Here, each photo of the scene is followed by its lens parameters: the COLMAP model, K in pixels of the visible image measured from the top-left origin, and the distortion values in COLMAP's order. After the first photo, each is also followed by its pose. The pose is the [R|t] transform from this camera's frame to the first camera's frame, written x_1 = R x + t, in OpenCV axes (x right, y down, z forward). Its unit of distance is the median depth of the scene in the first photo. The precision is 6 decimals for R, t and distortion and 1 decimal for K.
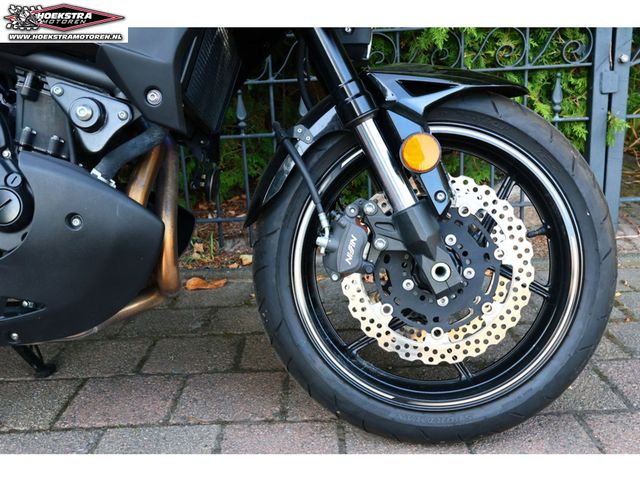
lens RADIAL K [[664.8, 0, 316.4], [0, 664.8, 238.9], [0, 0, 1]] dist [0.002525, 0.000000]
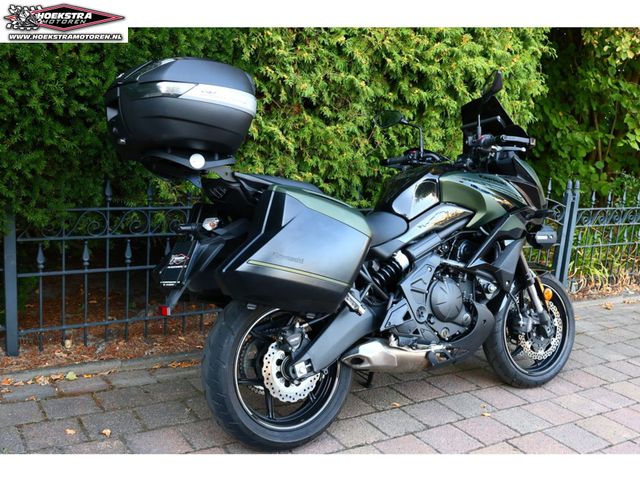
lens RADIAL K [[641.9, 0, 318.4], [0, 641.9, 240.1], [0, 0, 1]] dist [0.000567, 0.000000]
pose [[0.843480, 0.006996, 0.537114, -2.325258], [0.024397, 0.998384, -0.051317, -0.242408], [-0.536605, 0.056389, 0.841947, -1.007286]]
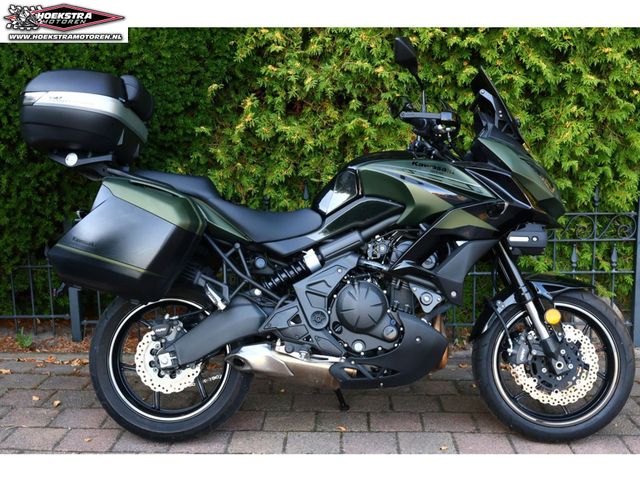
lens RADIAL K [[768.9, 0, 319.3], [0, 768.9, 239.3], [0, 0, 1]] dist [-0.004142, 0.000000]
pose [[0.998584, 0.038264, -0.036949, -0.571339], [-0.041844, 0.993950, -0.101554, -0.082150], [0.032840, 0.102956, 0.994144, -1.767890]]
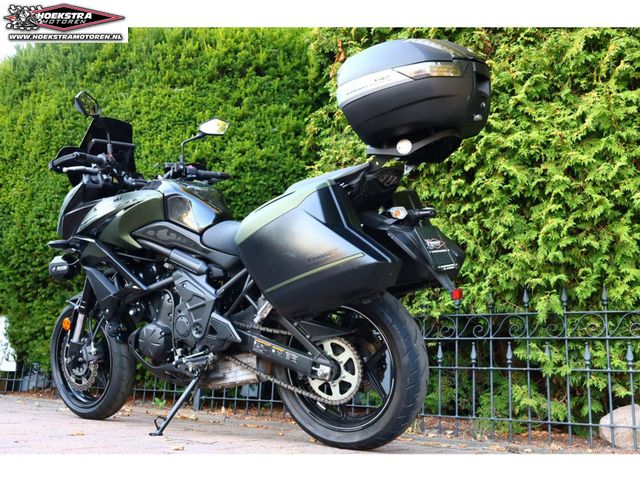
lens RADIAL K [[641.9, 0, 319.4], [0, 641.9, 241.9], [0, 0, 1]] dist [0.000567, 0.000000]
pose [[0.859568, -0.028832, -0.510208, 1.046961], [-0.224446, 0.875653, -0.427616, 0.755238], [0.459094, 0.482079, 0.746212, -1.274138]]
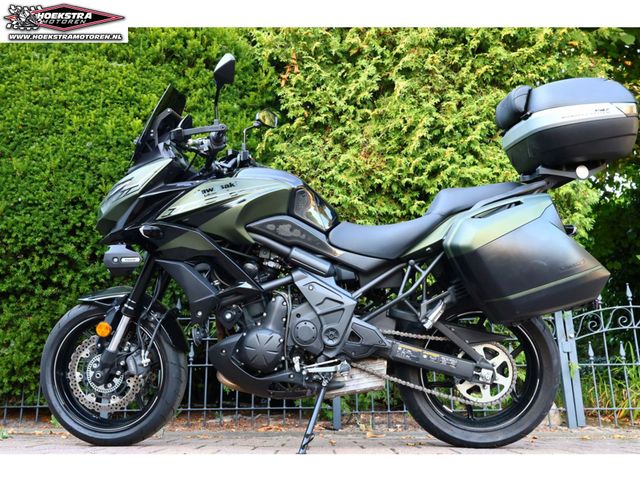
lens RADIAL K [[582.0, 0, 319.0], [0, 582.0, 244.2], [0, 0, 1]] dist [0.011185, 0.000000]
pose [[0.999244, 0.034128, -0.018626, -0.606207], [-0.038857, 0.860258, -0.508376, 0.876075], [-0.001326, 0.508716, 0.860934, -1.437479]]
